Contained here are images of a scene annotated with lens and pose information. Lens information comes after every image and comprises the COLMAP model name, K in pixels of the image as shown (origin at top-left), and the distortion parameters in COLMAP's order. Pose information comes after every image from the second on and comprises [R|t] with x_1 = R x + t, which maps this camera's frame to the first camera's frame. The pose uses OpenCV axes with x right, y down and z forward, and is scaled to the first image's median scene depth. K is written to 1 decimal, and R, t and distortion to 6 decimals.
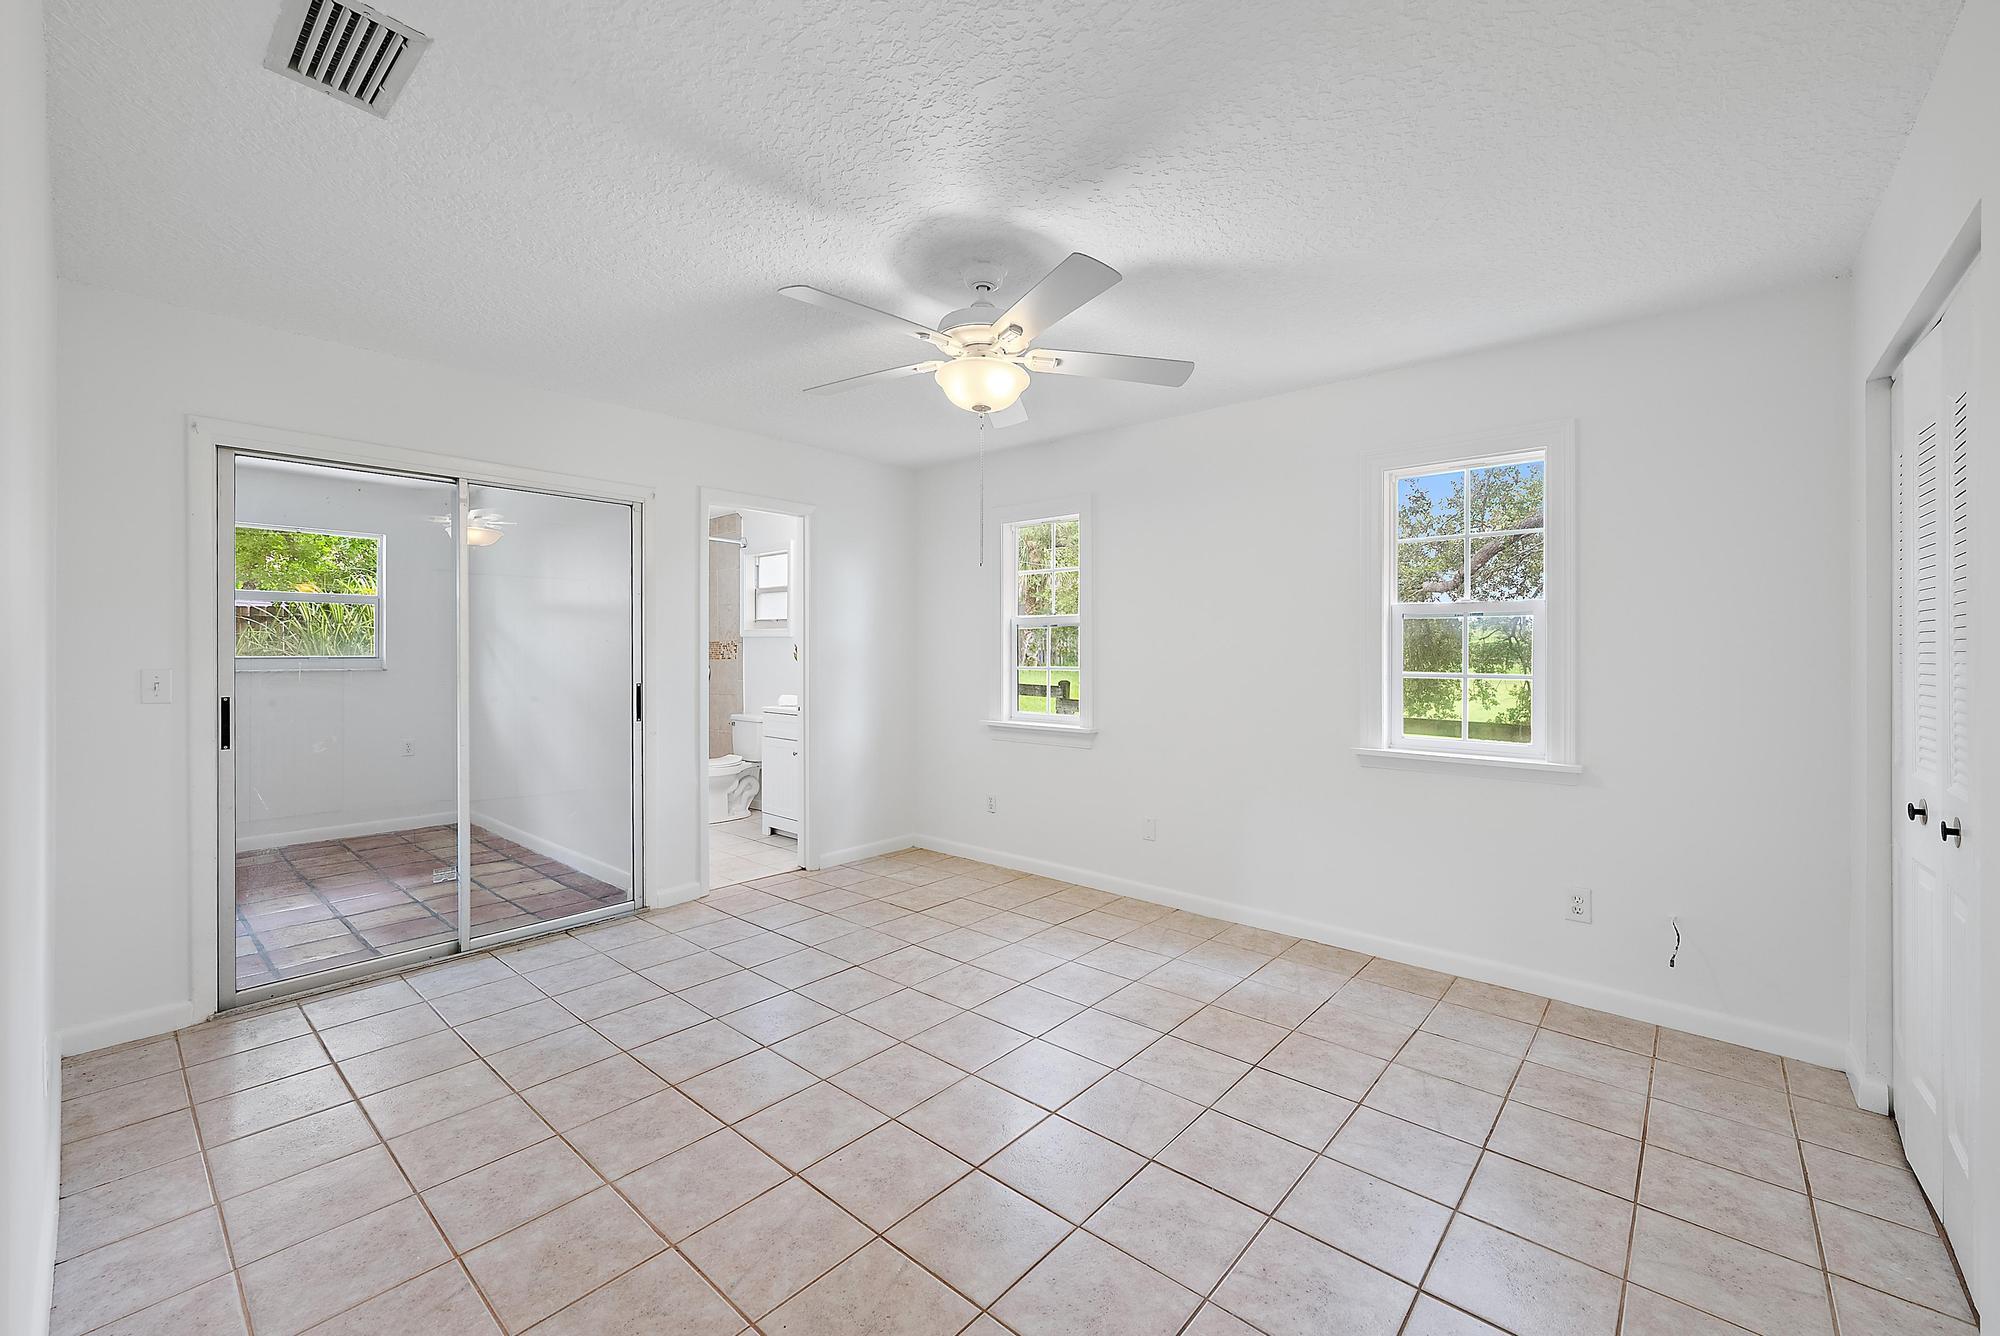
lens RADIAL K [[801.4, 0, 1007.6], [0, 801.4, 652.0], [0, 0, 1]] dist [0.000506, -0.000007]
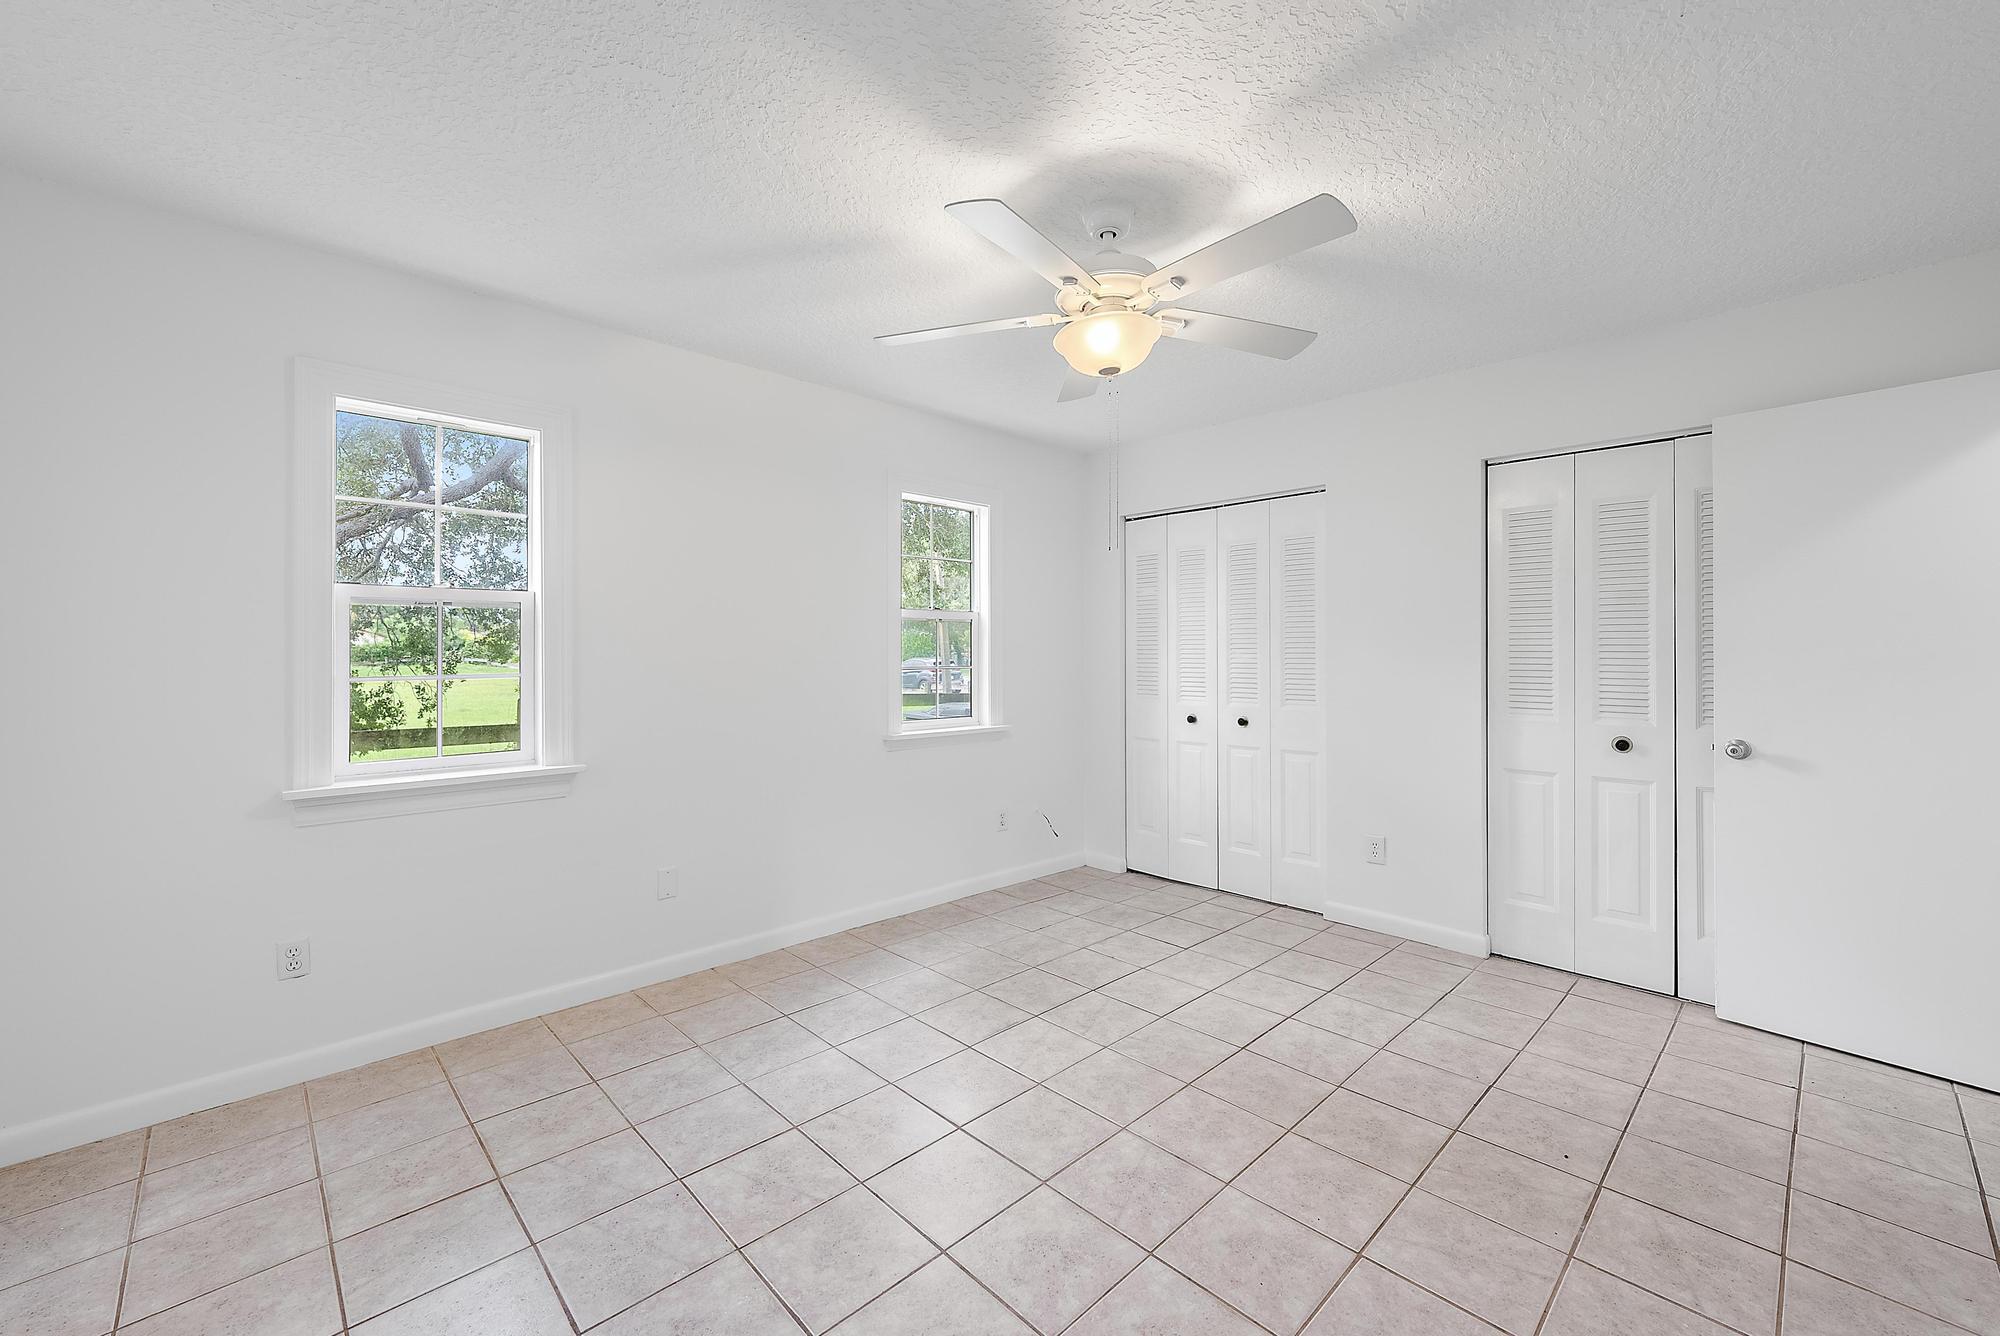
lens RADIAL K [[801.4, 0, 1007.6], [0, 801.4, 652.0], [0, 0, 1]] dist [0.000506, -0.000007]
pose [[0.088253, -0.002858, 0.996094, -0.693447], [-0.000184, 0.999996, 0.002886, 0.001280], [-0.996098, -0.000438, 0.088252, 0.782110]]
